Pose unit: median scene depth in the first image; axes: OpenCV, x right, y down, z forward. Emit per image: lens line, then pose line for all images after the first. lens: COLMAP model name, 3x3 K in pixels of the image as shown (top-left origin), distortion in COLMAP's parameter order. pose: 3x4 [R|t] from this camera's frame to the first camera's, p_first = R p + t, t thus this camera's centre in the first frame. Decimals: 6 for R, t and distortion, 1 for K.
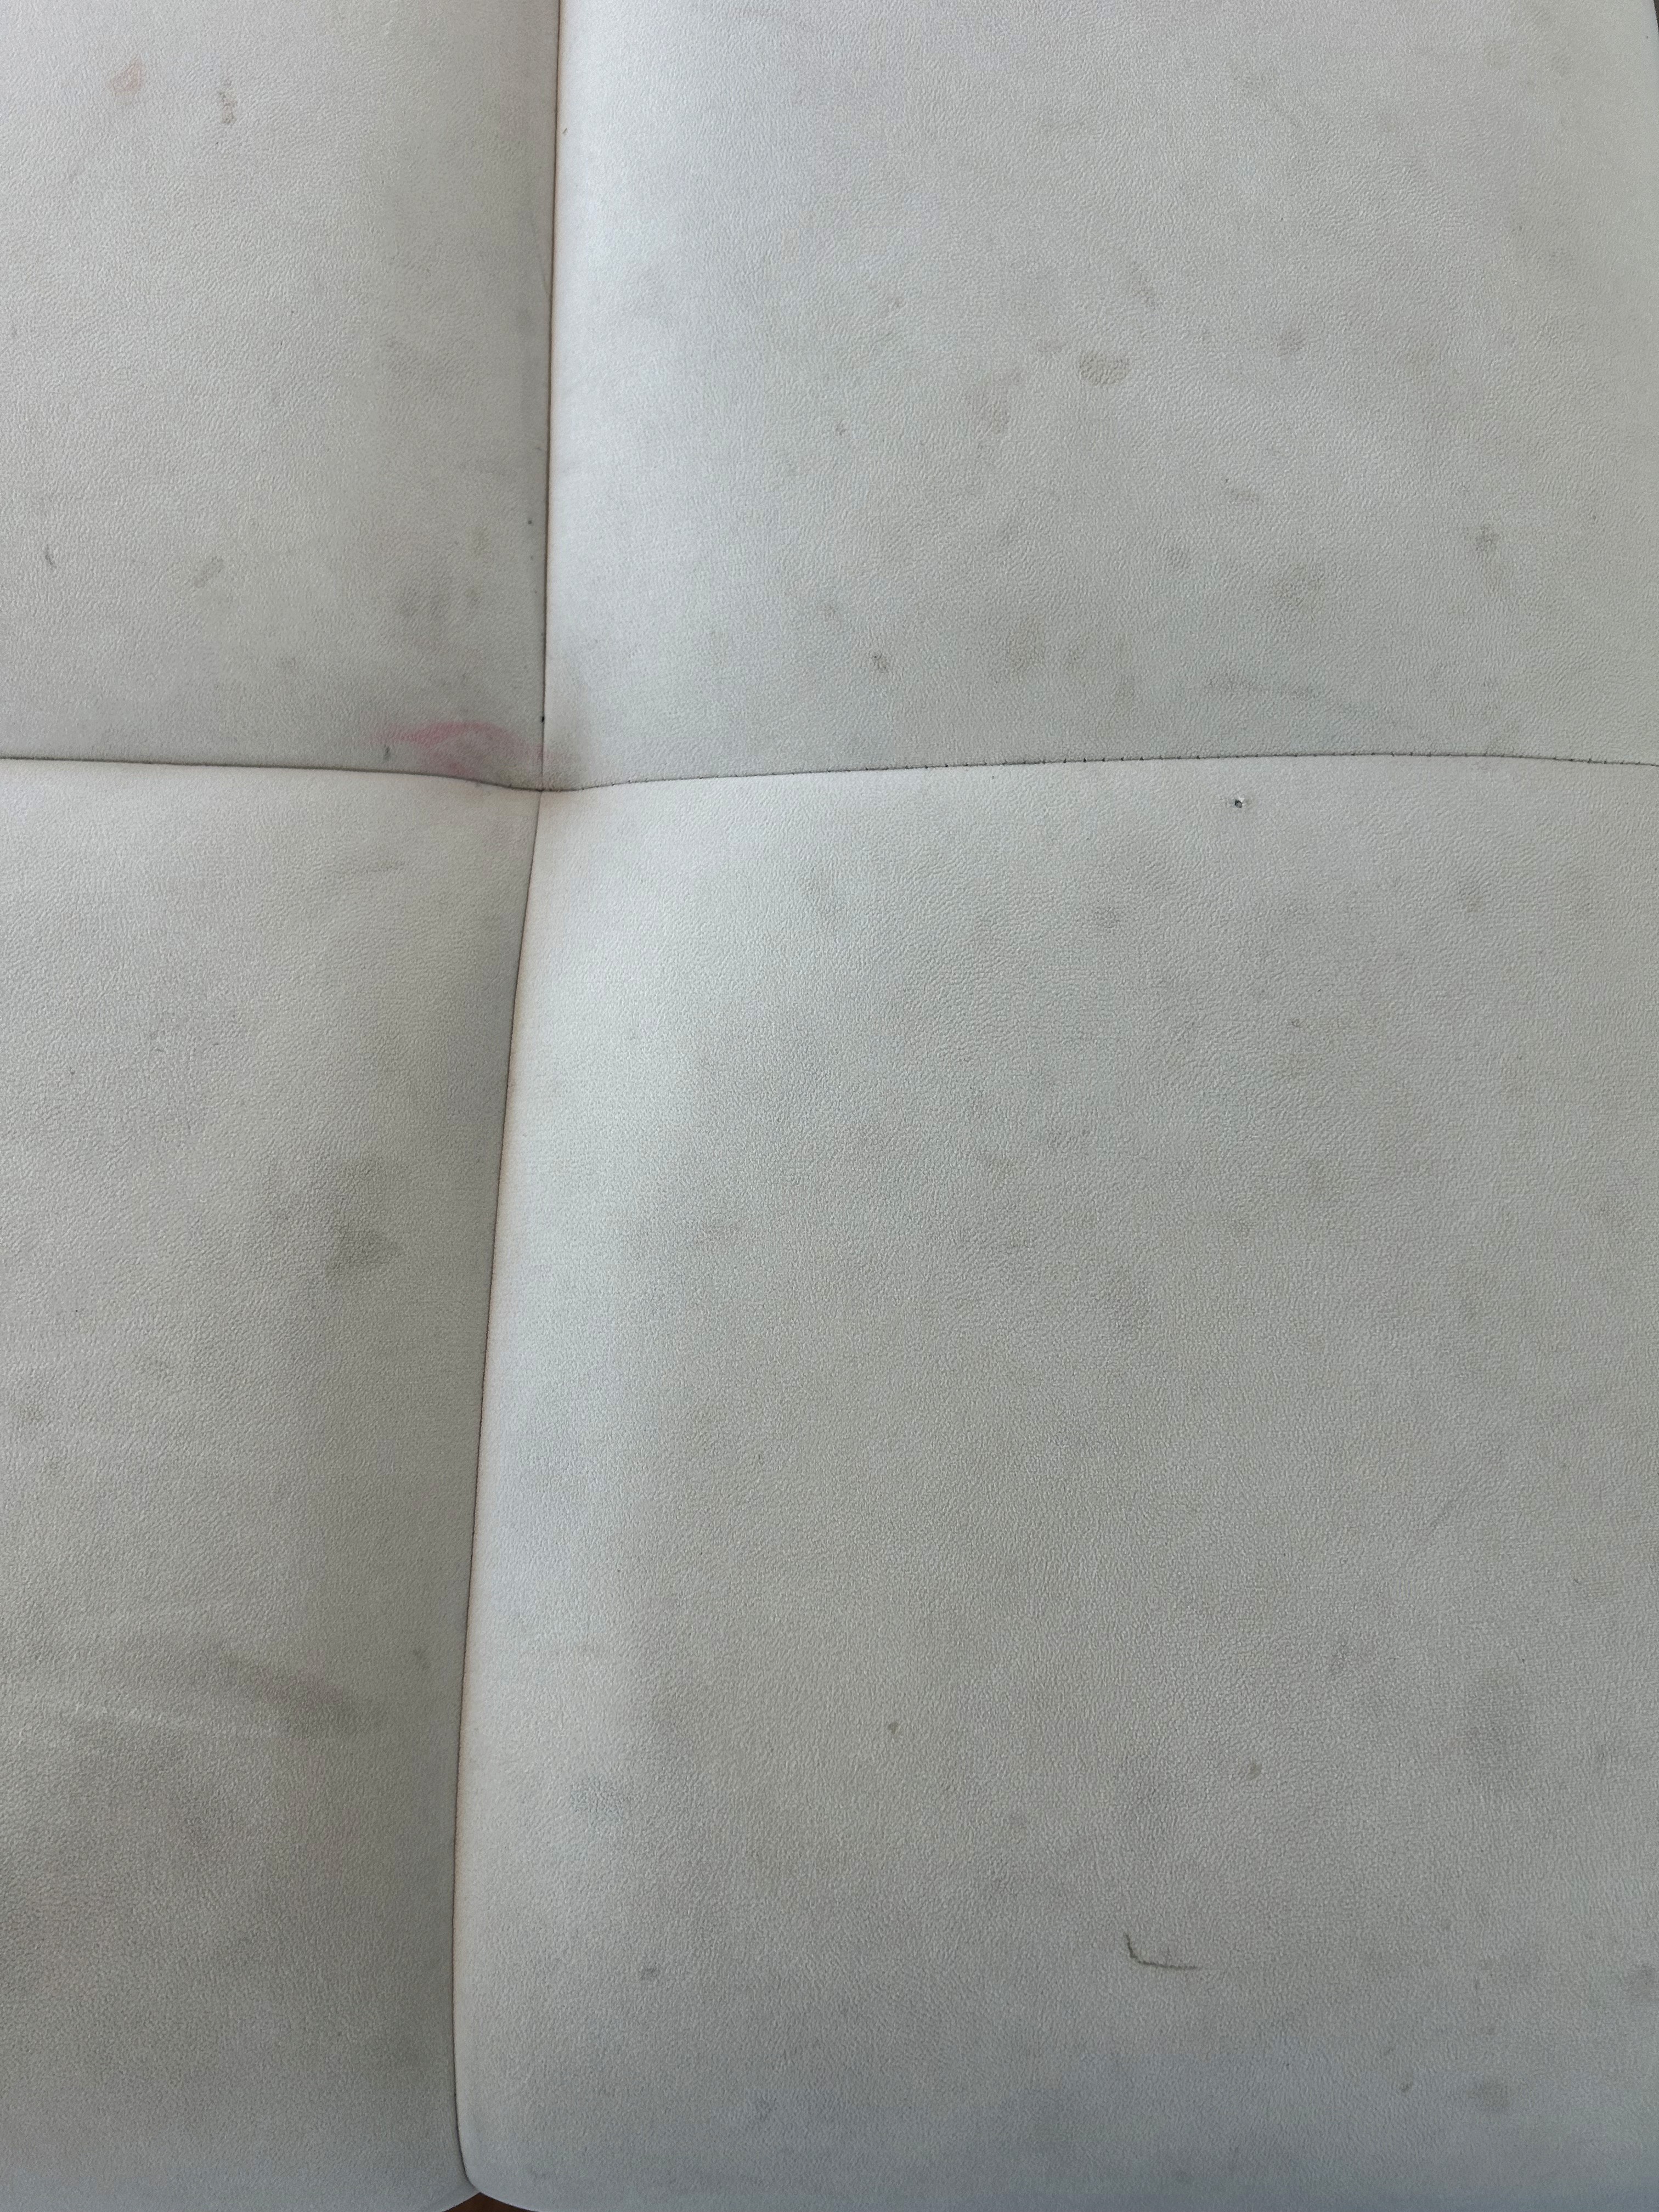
lens RADIAL K [[1674.4, 0, 829.5], [0, 1674.4, 1106.0], [0, 0, 1]] dist [0.048729, -0.049350]
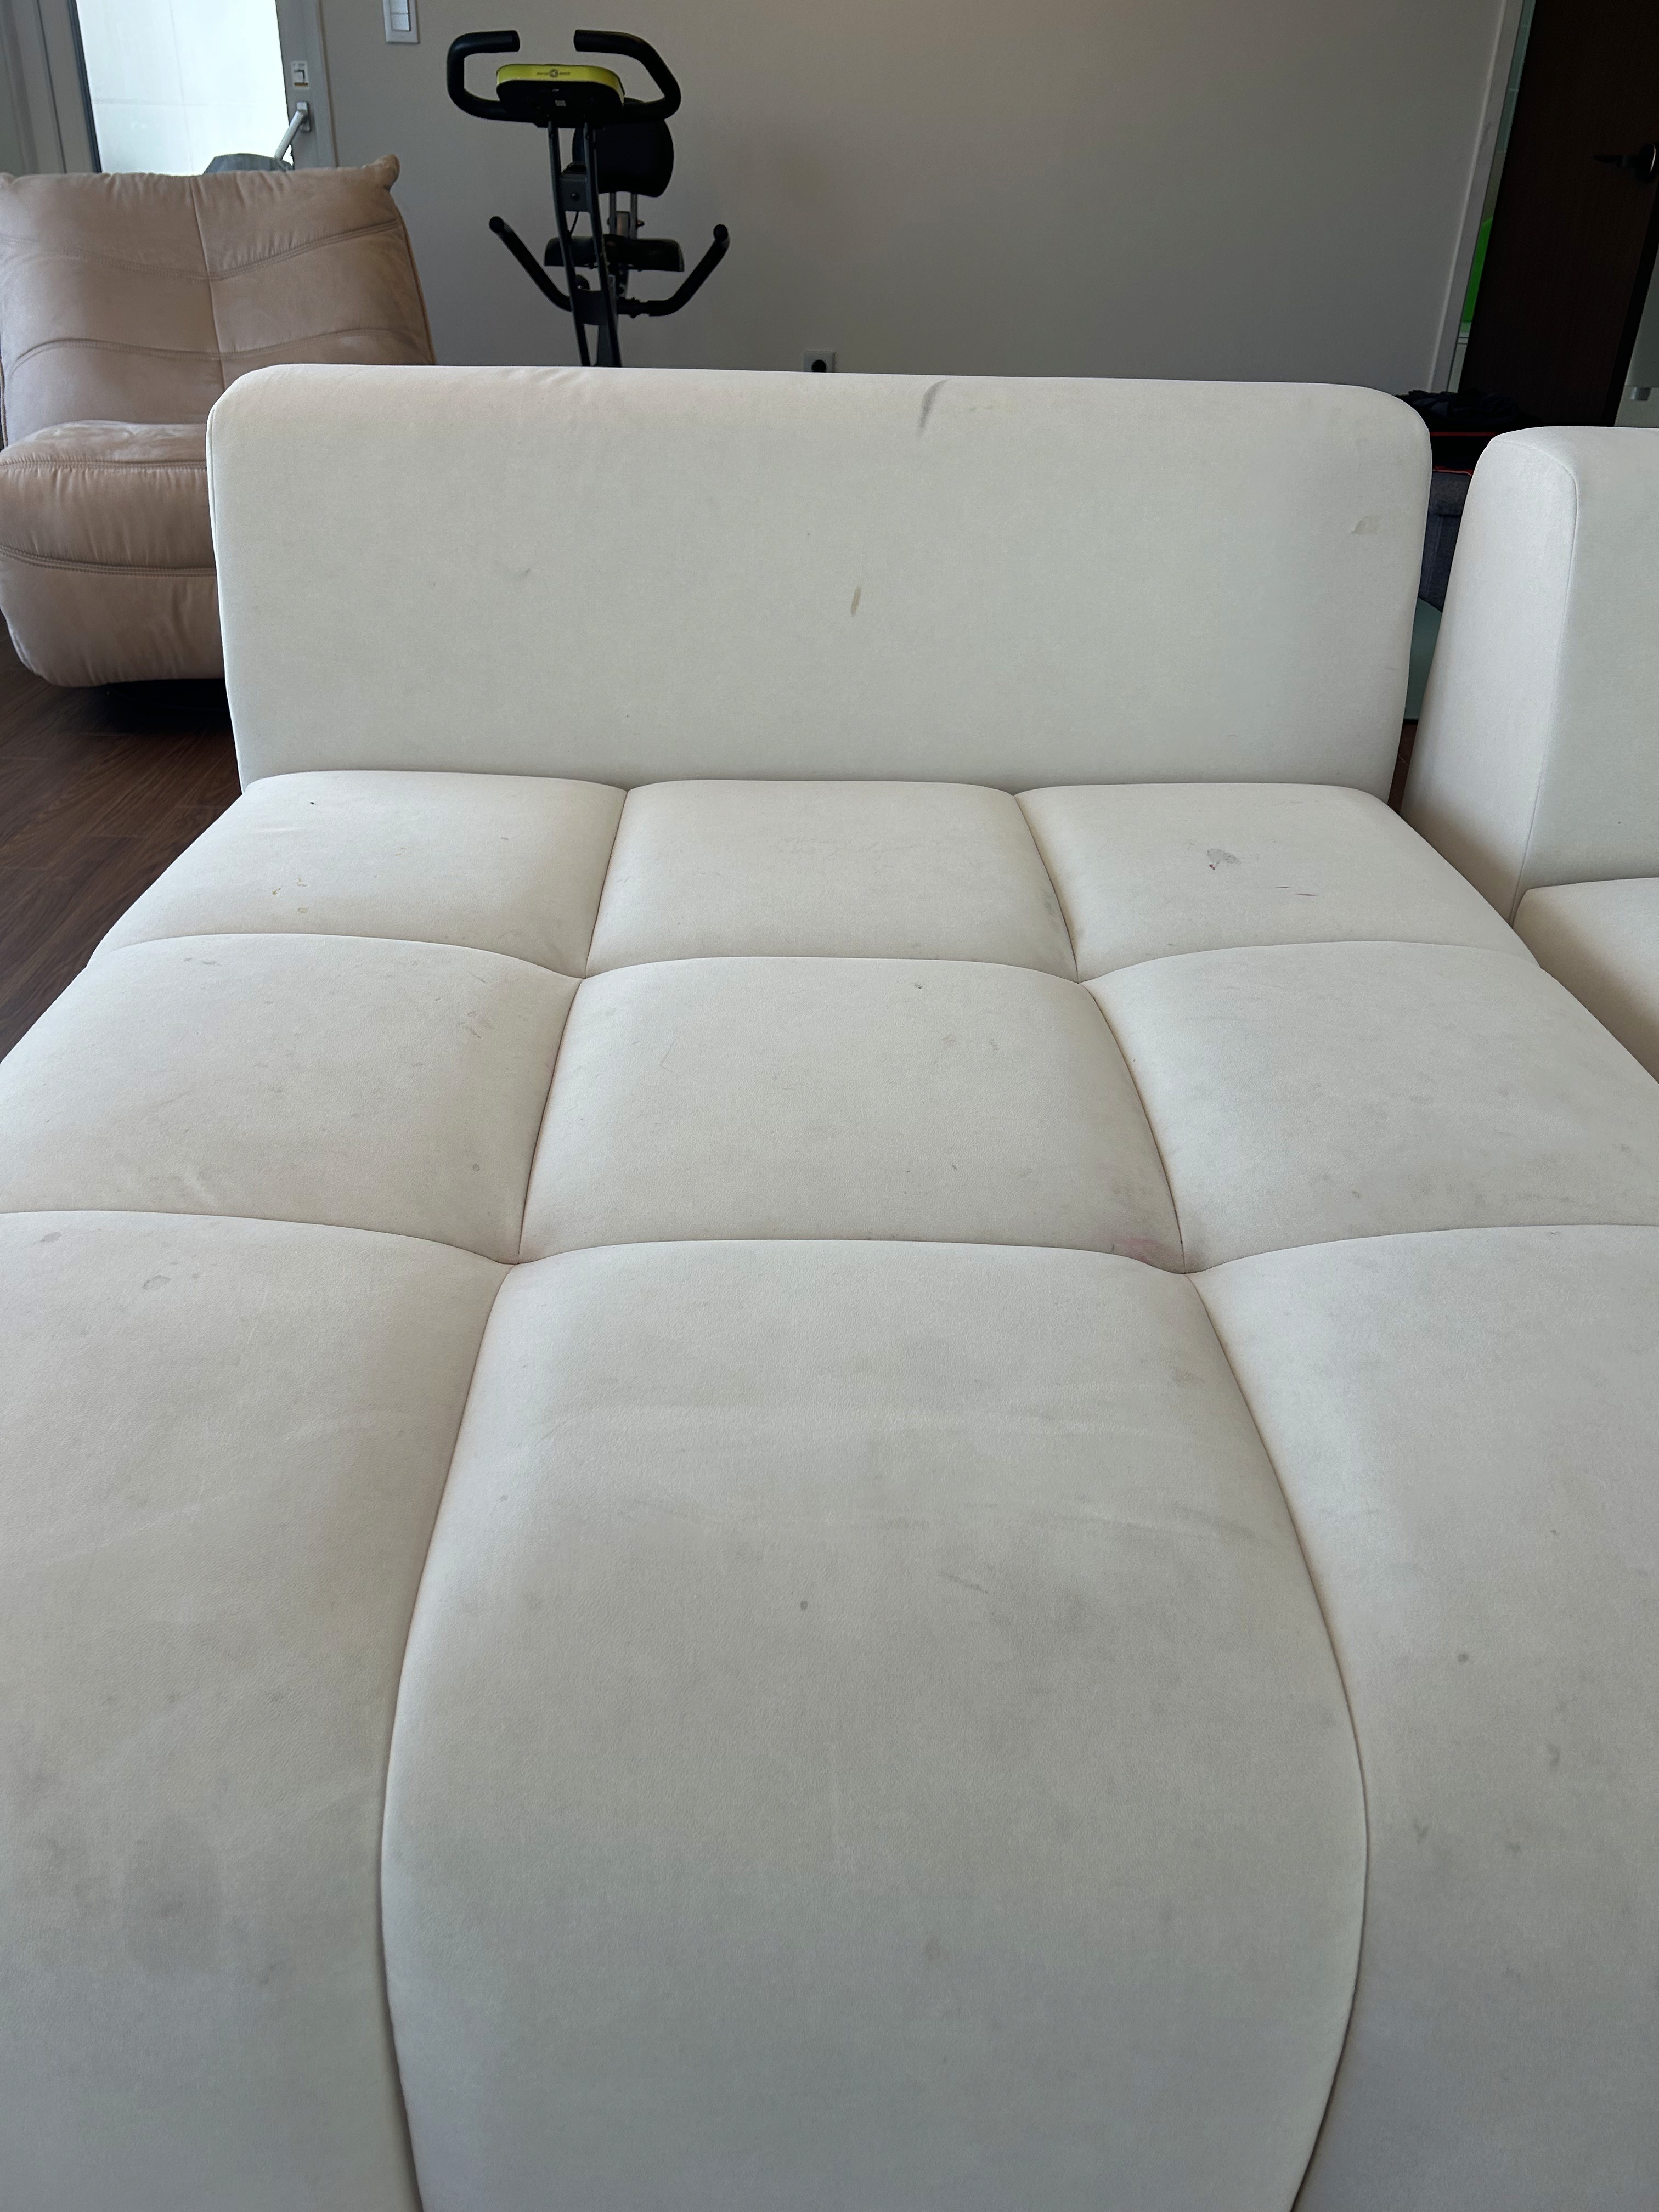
lens RADIAL K [[1680.5, 0, 828.0], [0, 1680.5, 1080.4], [0, 0, 1]] dist [0.051576, -0.044393]
pose [[0.999727, -0.010655, 0.020779, -0.664231], [0.022543, 0.672432, -0.739816, 1.172039], [-0.006090, 0.740082, 0.672489, -0.509382]]
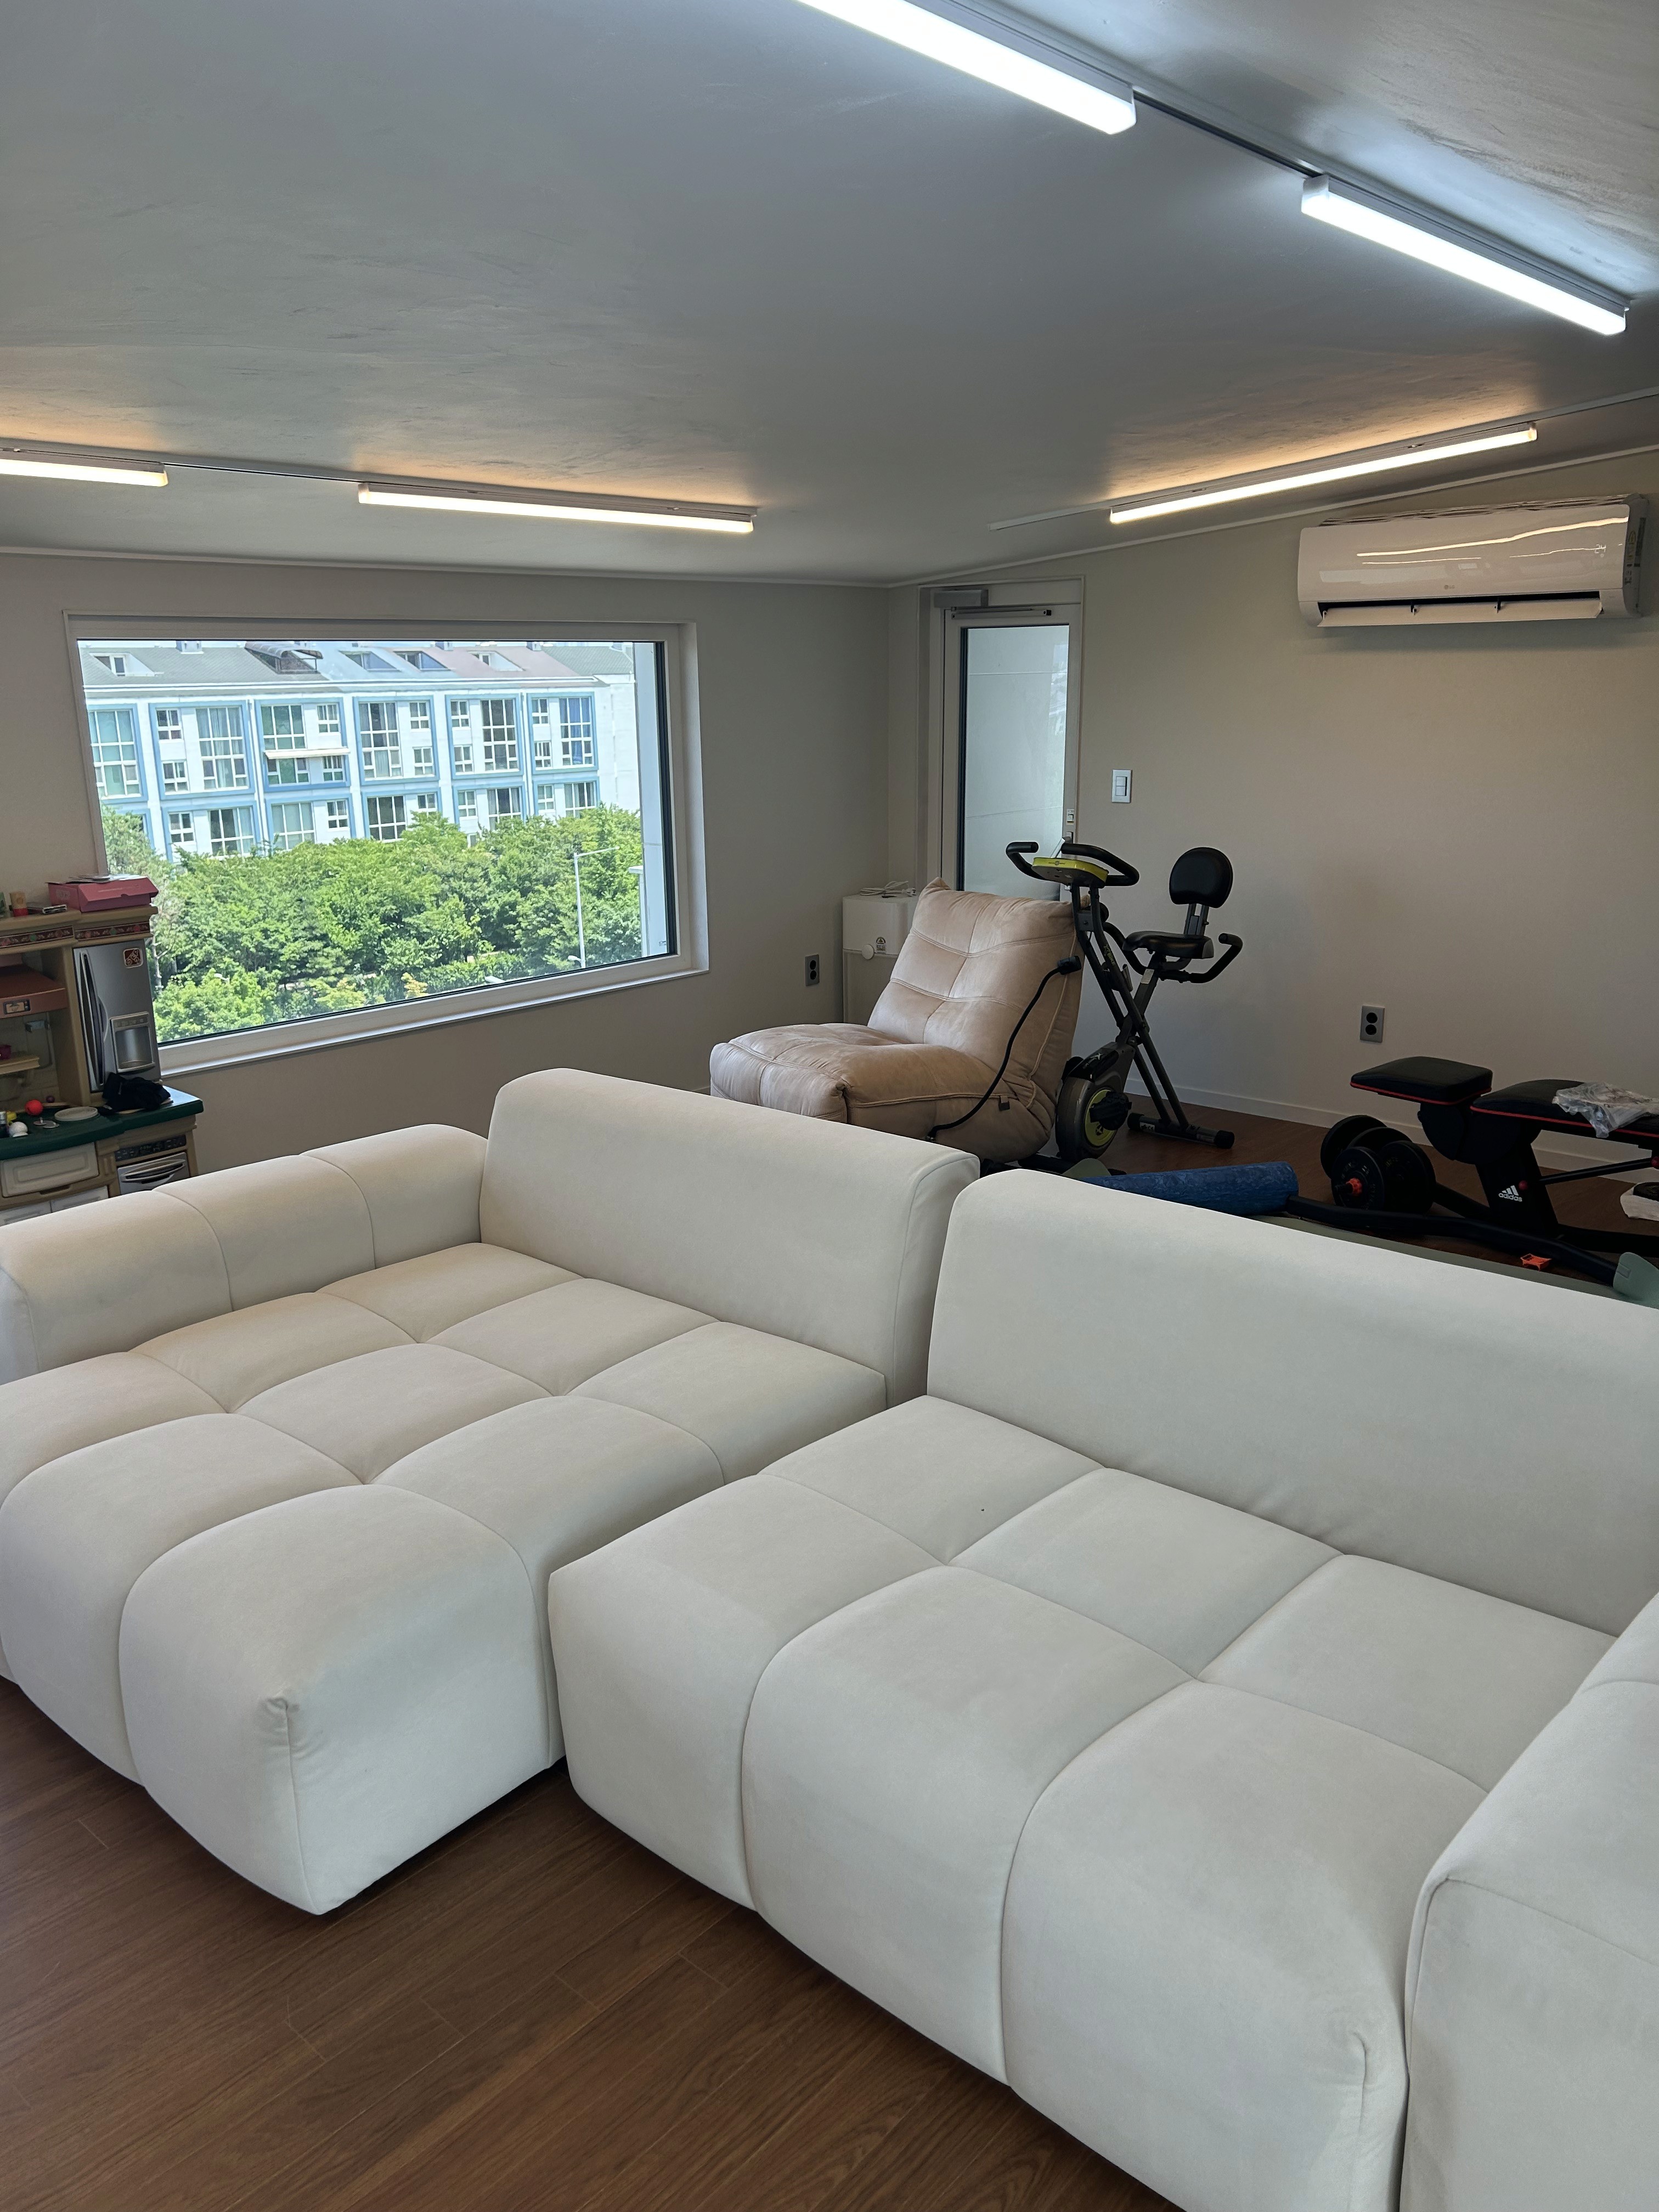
lens RADIAL K [[1660.1, 0, 811.0], [0, 1660.1, 1116.4], [0, 0, 1]] dist [0.100385, -0.113015]
pose [[0.758841, 0.133622, -0.637421, 4.035699], [-0.626043, 0.419449, -0.657368, 2.349810], [0.179527, 0.897891, 0.401948, -2.015381]]
